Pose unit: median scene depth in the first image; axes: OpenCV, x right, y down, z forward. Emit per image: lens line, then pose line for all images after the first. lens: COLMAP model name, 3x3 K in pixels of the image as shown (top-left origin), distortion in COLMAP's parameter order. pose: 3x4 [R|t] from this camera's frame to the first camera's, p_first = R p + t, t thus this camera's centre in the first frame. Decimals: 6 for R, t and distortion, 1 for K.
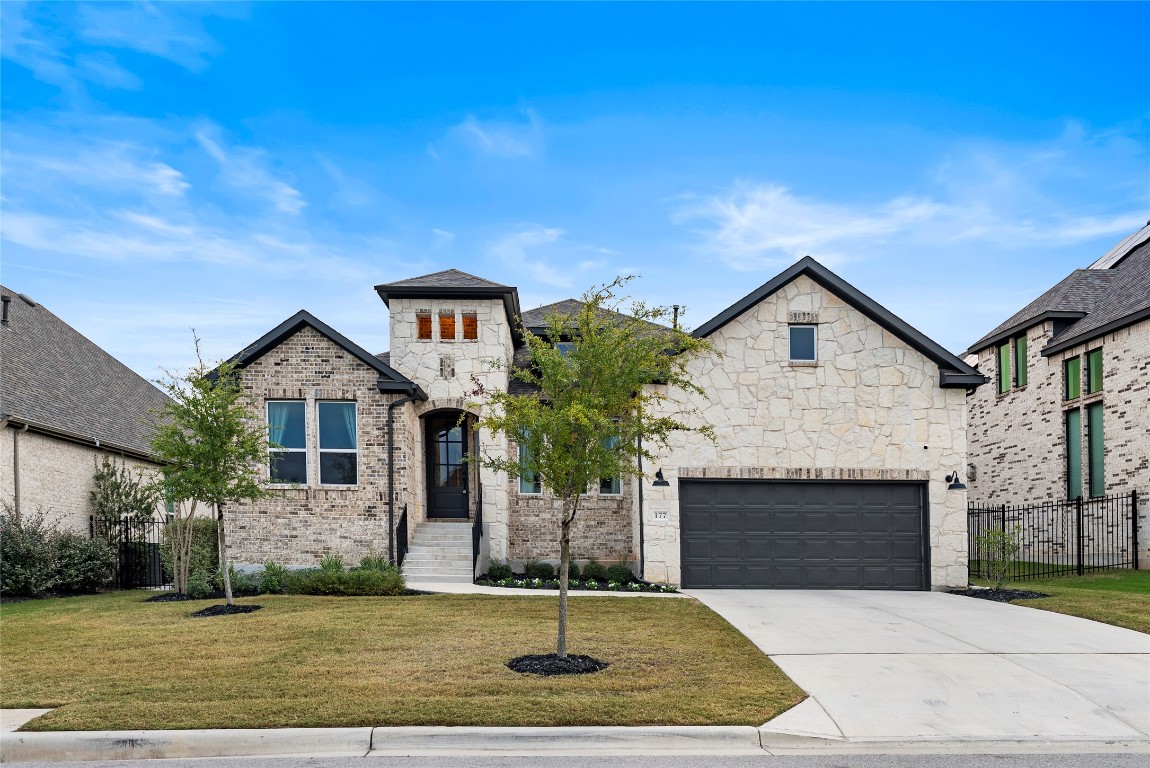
lens RADIAL K [[1219.1, 0, 803.5], [0, 1219.1, 489.5], [0, 0, 1]] dist [0.009533, 0.008850]
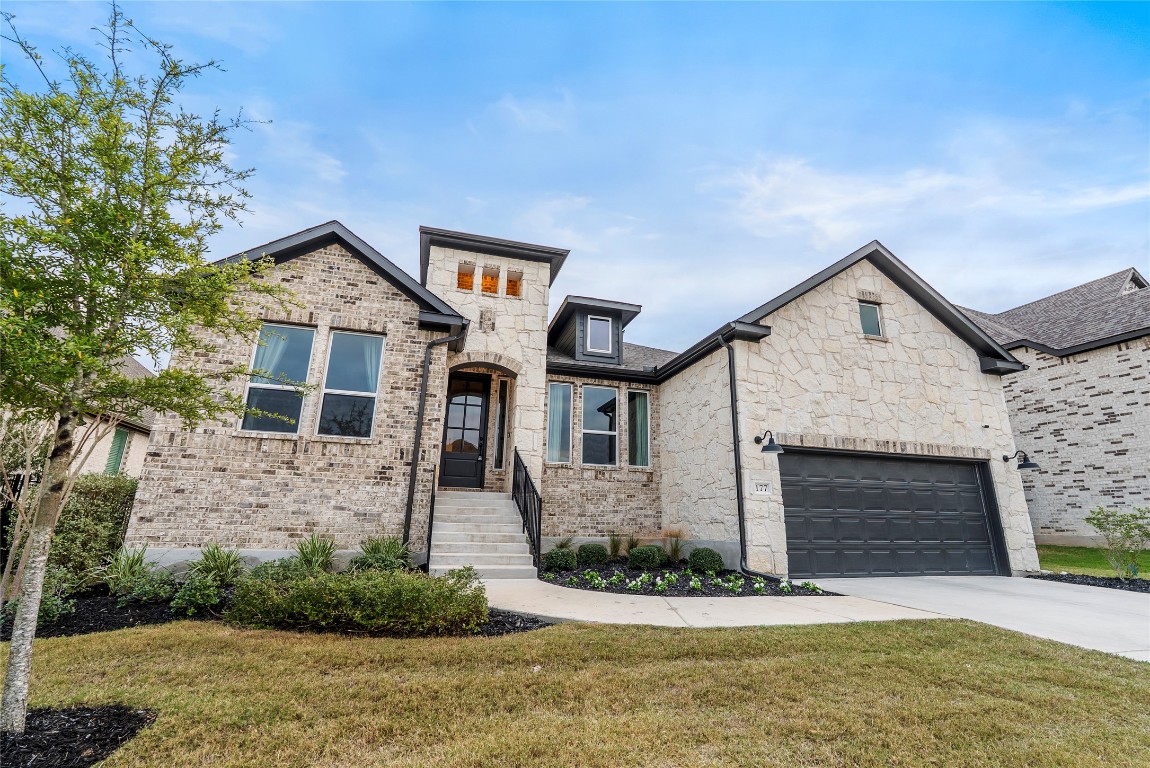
lens RADIAL K [[585.8, 0, 716.7], [0, 585.8, 333.8], [0, 0, 1]] dist [-0.002556, -0.000003]
pose [[0.966021, 0.088621, 0.242797, -0.248606], [-0.025161, 0.967164, -0.252906, 0.020627], [-0.257237, 0.238203, 0.936530, 0.578773]]
